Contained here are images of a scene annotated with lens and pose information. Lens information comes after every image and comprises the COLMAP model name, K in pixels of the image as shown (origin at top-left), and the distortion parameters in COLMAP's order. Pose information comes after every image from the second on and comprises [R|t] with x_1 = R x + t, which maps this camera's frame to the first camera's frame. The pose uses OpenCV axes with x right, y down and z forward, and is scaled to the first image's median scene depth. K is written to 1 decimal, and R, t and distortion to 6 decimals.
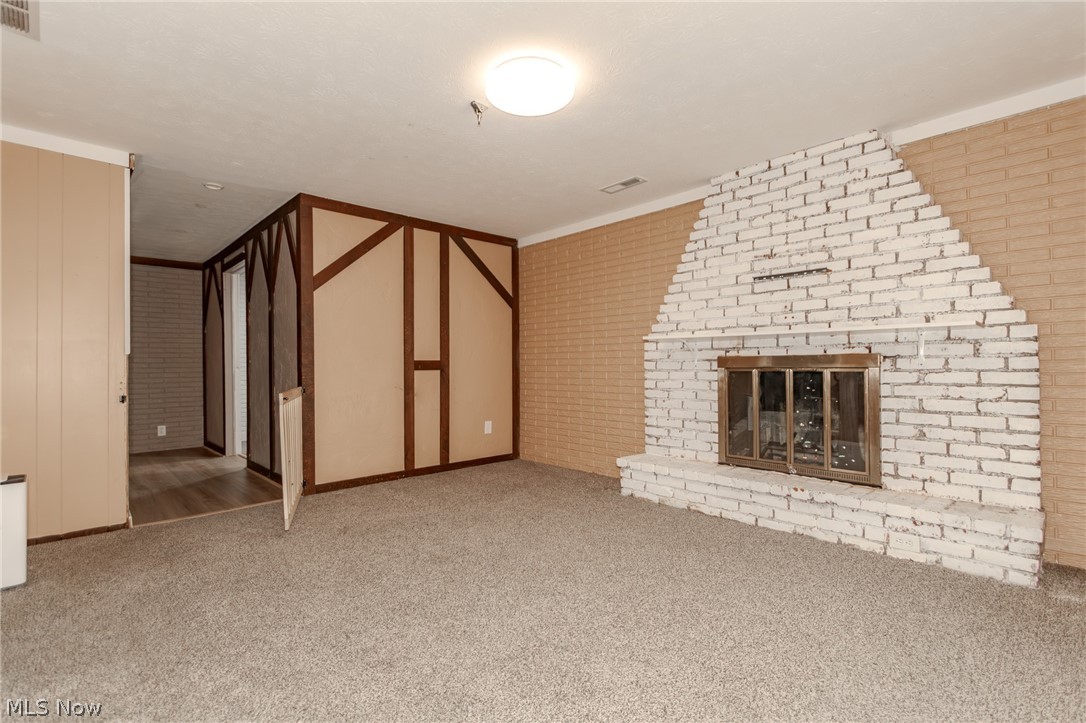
lens RADIAL K [[511.8, 0, 546.4], [0, 511.8, 364.1], [0, 0, 1]] dist [0.009551, 0.000305]
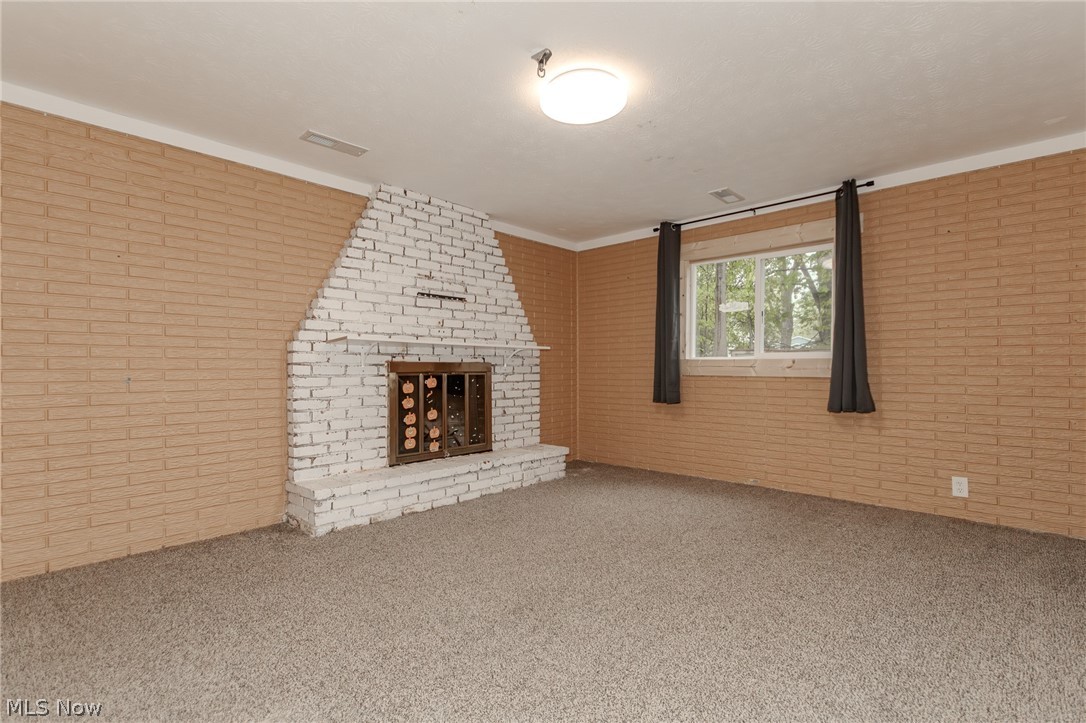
lens RADIAL K [[511.8, 0, 553.8], [0, 511.8, 367.1], [0, 0, 1]] dist [0.009551, 0.000305]
pose [[-0.078816, 0.011666, 0.996821, -0.774225], [0.000018, 0.999932, -0.011701, 0.009045], [-0.996889, -0.000904, -0.078811, 0.826720]]
